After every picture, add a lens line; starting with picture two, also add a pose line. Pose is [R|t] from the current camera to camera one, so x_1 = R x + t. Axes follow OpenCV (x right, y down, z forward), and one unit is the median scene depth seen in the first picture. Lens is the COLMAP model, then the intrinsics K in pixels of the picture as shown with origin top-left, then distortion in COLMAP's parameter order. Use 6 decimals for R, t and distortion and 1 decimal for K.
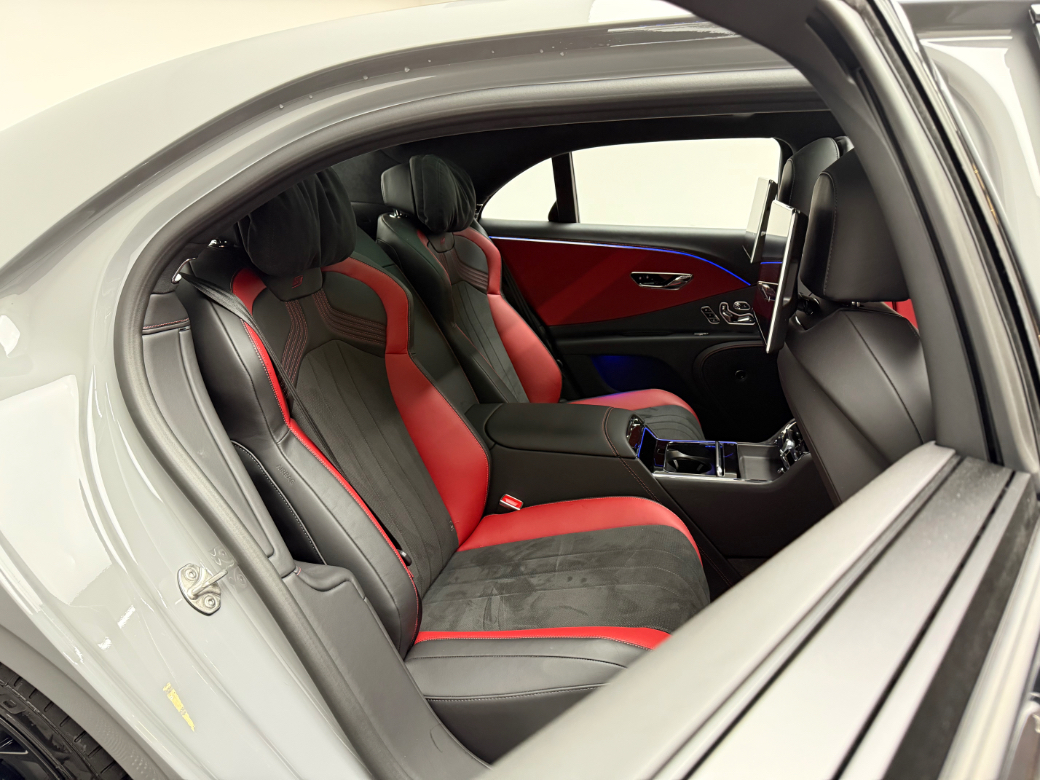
lens RADIAL K [[718.9, 0, 520.0], [0, 718.9, 390.0], [0, 0, 1]] dist [0.004988, 0.000856]
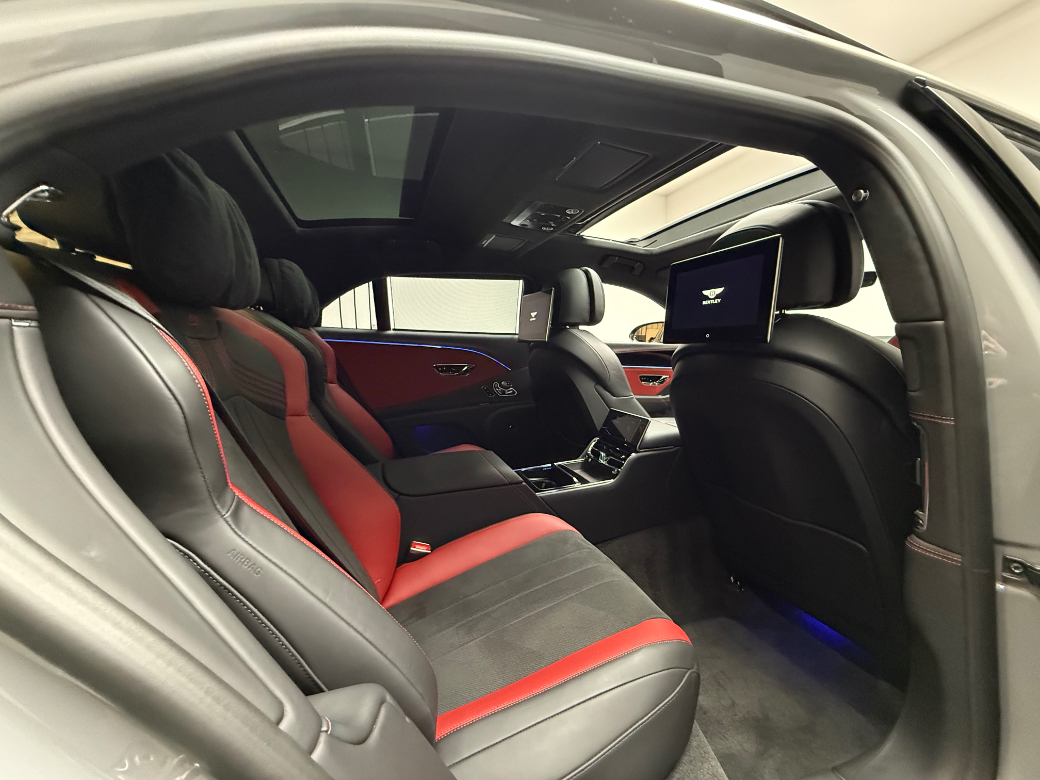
lens RADIAL K [[414.5, 0, 520.0], [0, 414.5, 390.0], [0, 0, 1]] dist [-0.001015, -0.000385]
pose [[0.838681, -0.054479, 0.541891, -0.222739], [0.156901, 0.976969, -0.144615, 0.042178], [-0.521533, 0.206309, 0.827913, 0.387614]]
